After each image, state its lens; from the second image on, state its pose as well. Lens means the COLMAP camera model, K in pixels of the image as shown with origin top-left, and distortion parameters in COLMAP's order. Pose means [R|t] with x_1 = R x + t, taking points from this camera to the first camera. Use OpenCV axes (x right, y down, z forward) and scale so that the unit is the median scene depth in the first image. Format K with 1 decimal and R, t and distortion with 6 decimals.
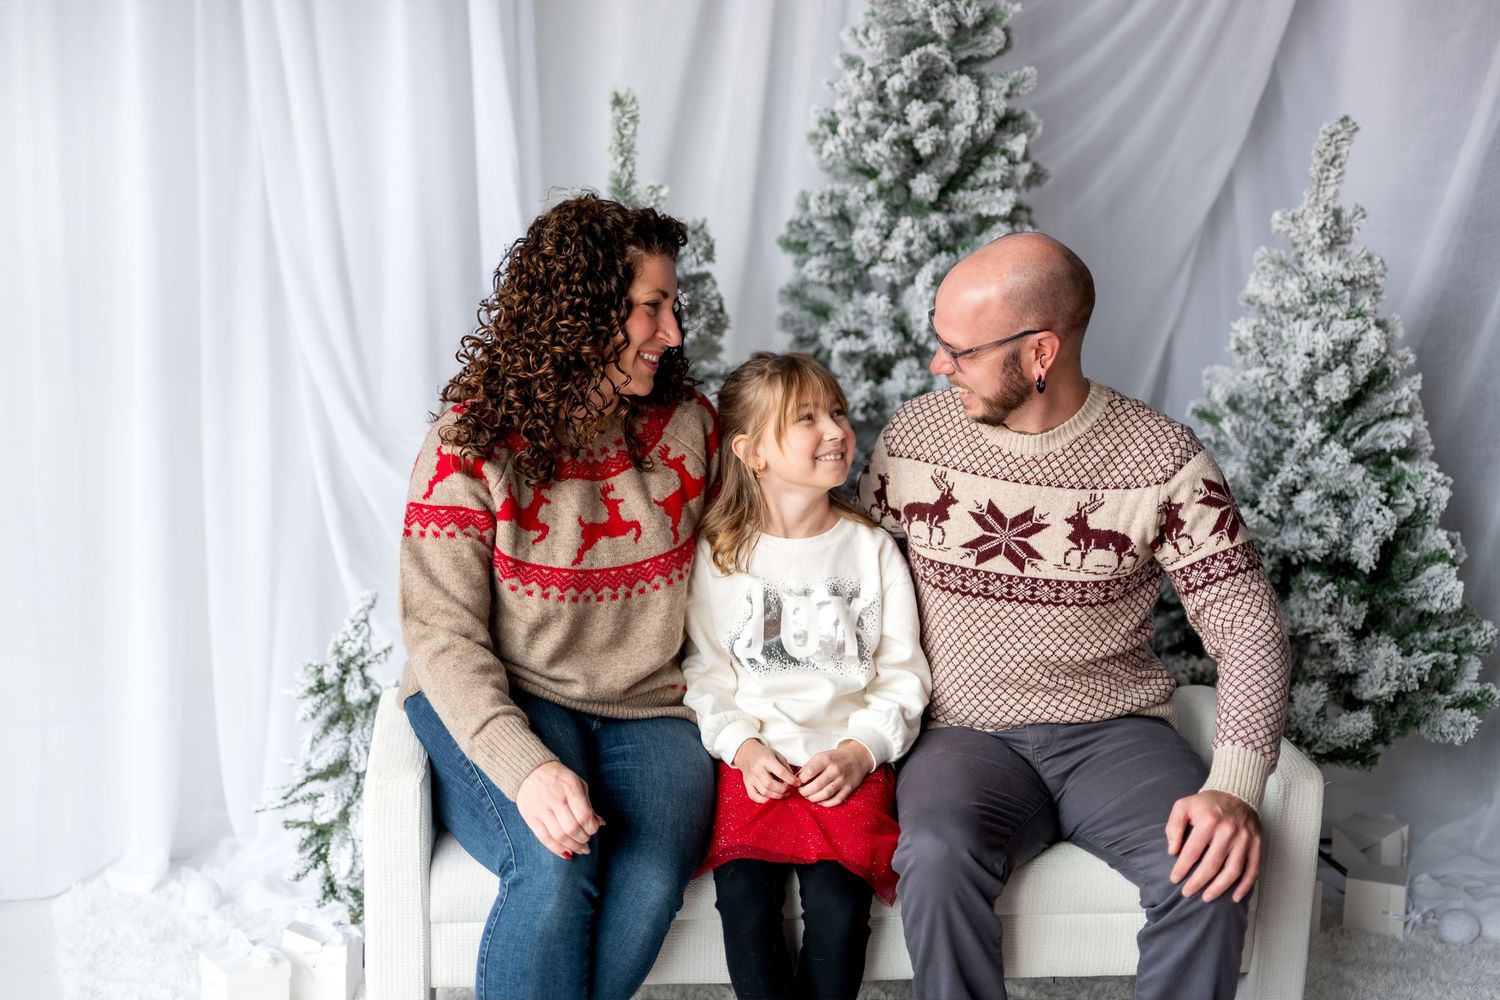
lens RADIAL K [[2125.2, 0, 750.1], [0, 2125.2, 496.9], [0, 0, 1]] dist [-0.004015, 0.000000]
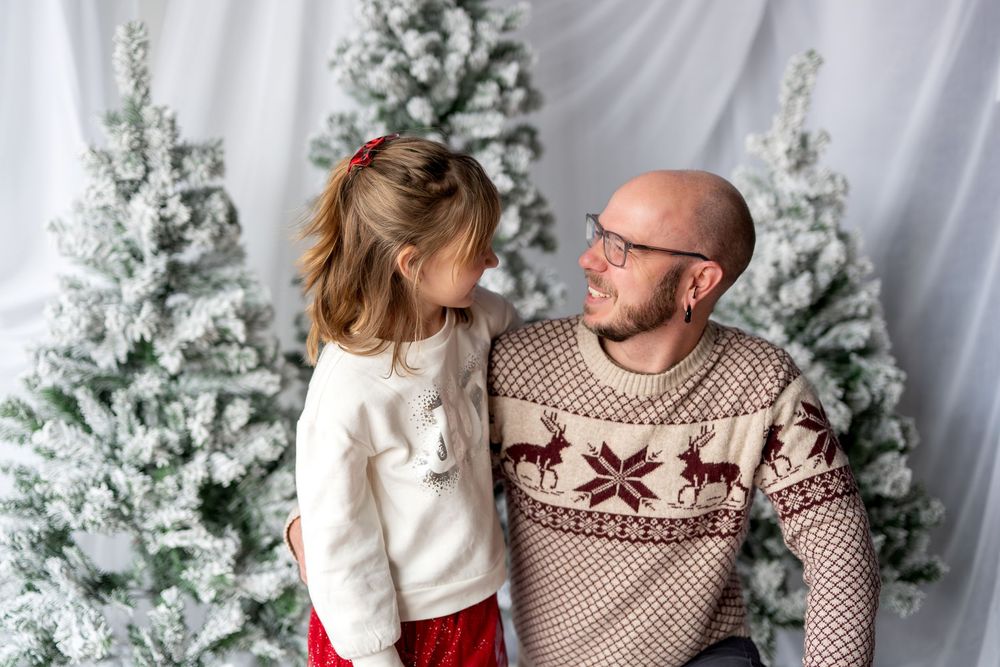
lens RADIAL K [[1416.8, 0, 509.7], [0, 1416.8, 325.6], [0, 0, 1]] dist [-0.004015, 0.000000]
pose [[0.999952, 0.008900, 0.004042, 0.121831], [-0.008932, 0.999929, 0.007875, -0.039668], [-0.003972, -0.007911, 0.999961, 0.259345]]
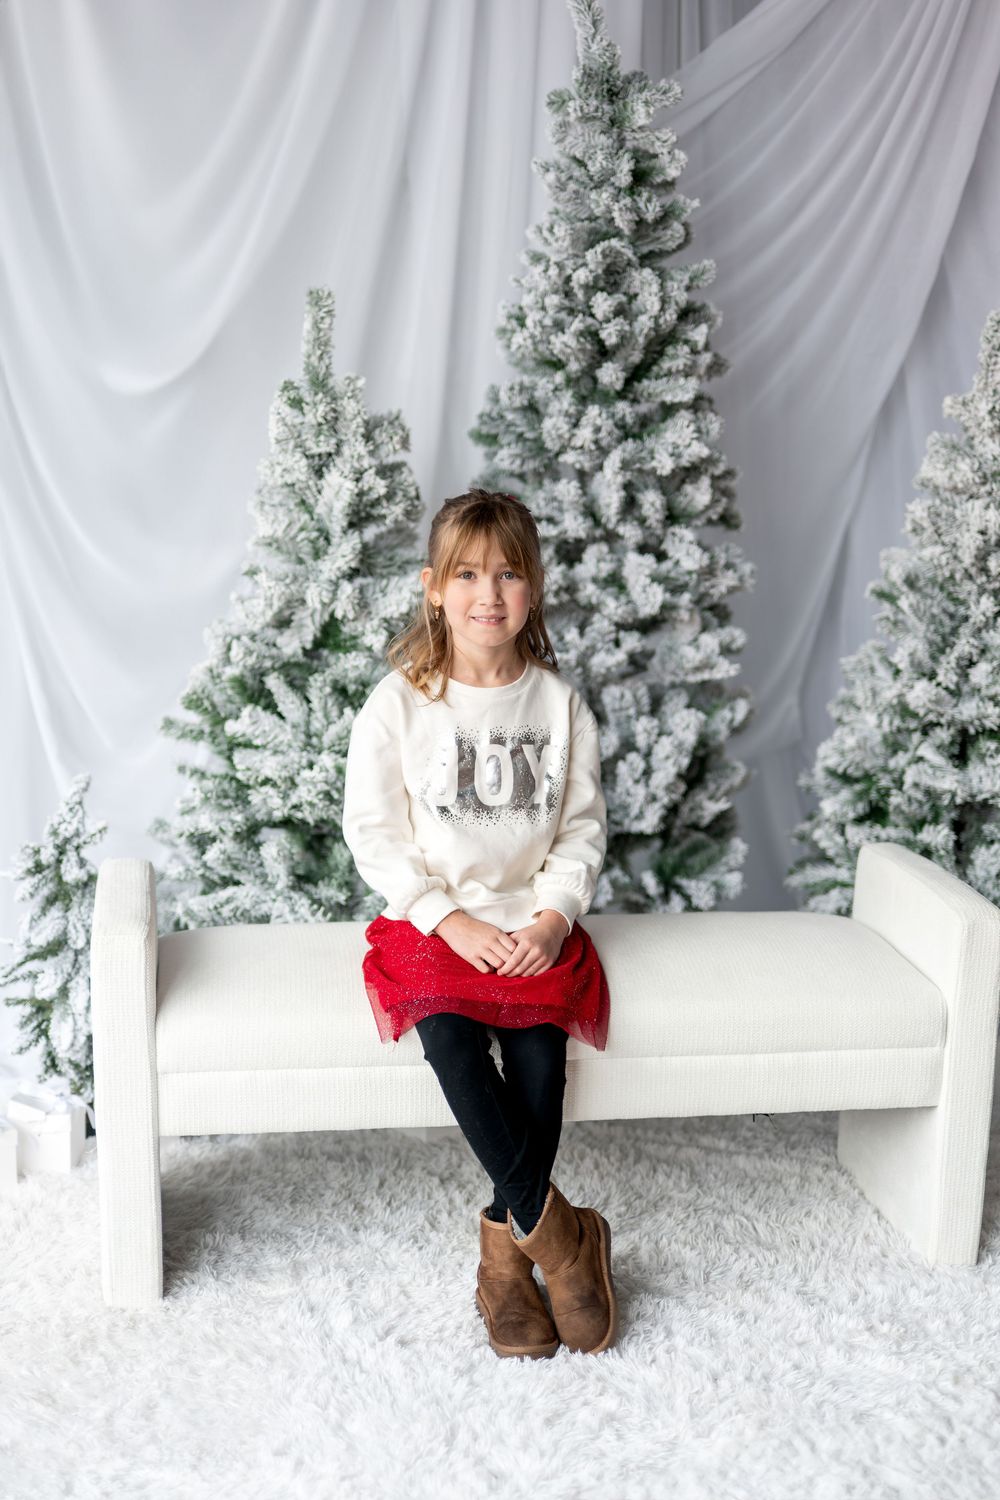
lens RADIAL K [[2125.2, 0, 490.2], [0, 2125.2, 744.0], [0, 0, 1]] dist [-0.004015, 0.000000]
pose [[0.999360, -0.021774, 0.028369, -0.009778], [0.021754, 0.999763, 0.001013, 0.030683], [-0.028384, -0.000396, 0.999597, -0.035562]]
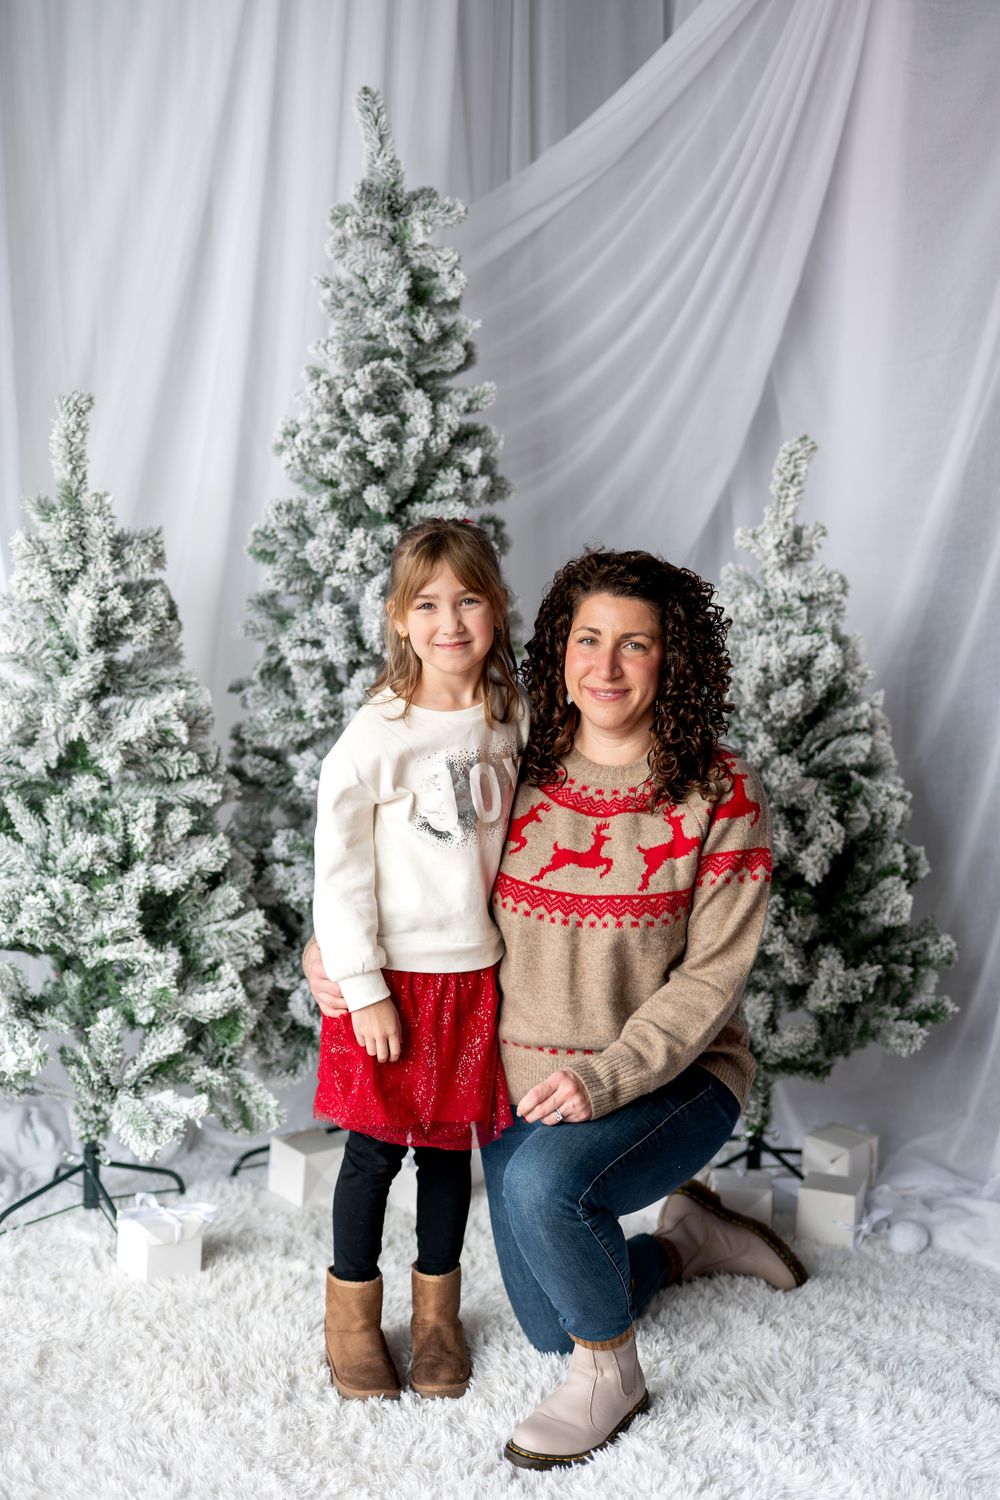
lens RADIAL K [[2125.2, 0, 484.2], [0, 2125.2, 769.4], [0, 0, 1]] dist [-0.004015, 0.000000]
pose [[0.999866, 0.013236, 0.009680, 0.121093], [-0.013037, 0.999709, -0.020299, 0.003064], [-0.009945, 0.020170, 0.999747, -0.010952]]
